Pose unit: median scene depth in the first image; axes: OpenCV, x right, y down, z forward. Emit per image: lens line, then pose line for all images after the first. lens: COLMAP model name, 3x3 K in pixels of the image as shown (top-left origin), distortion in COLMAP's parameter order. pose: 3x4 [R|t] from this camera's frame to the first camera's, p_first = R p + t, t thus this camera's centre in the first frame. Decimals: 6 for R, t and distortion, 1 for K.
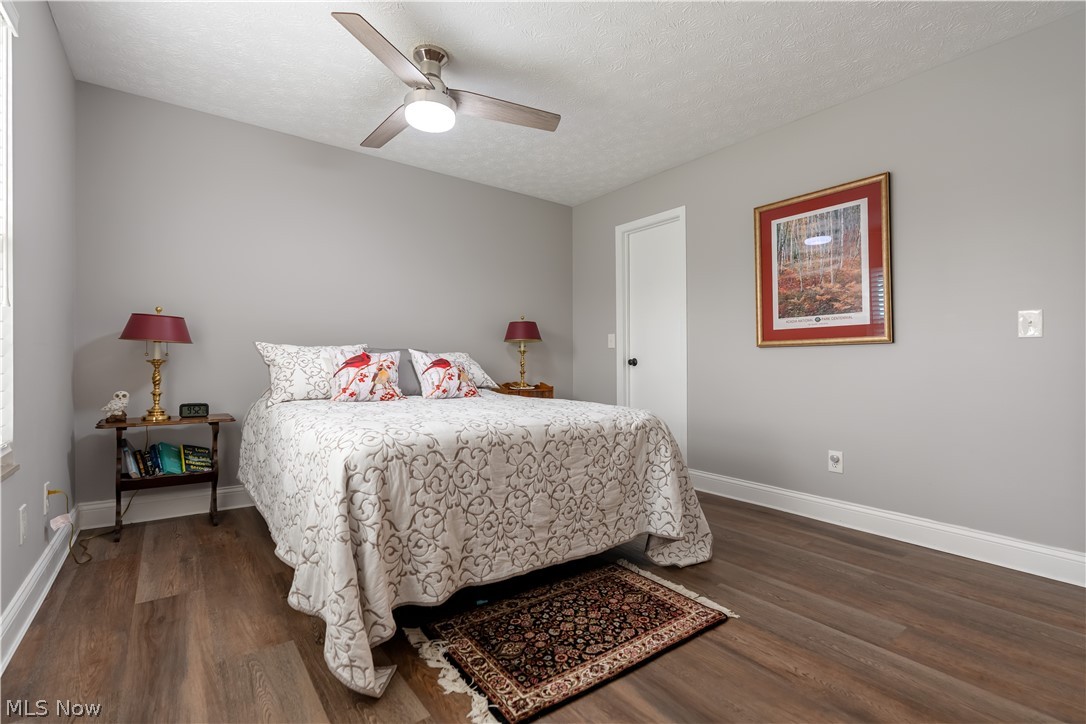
lens RADIAL K [[492.8, 0, 542.0], [0, 492.8, 367.3], [0, 0, 1]] dist [-0.007846, 0.004421]
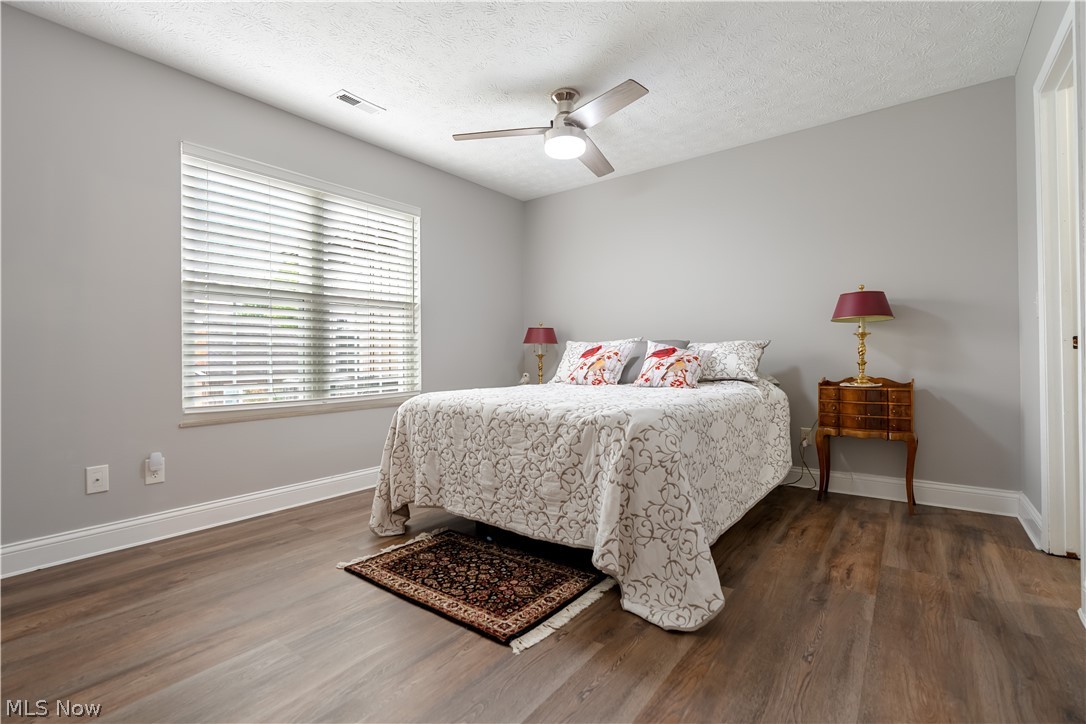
lens RADIAL K [[492.8, 0, 540.5], [0, 492.8, 357.9], [0, 0, 1]] dist [-0.007846, 0.004421]
pose [[0.272286, -0.010300, -0.962161, 1.160409], [0.004617, 0.999945, -0.009398, 0.017312], [0.962205, -0.001883, 0.272319, 0.780655]]
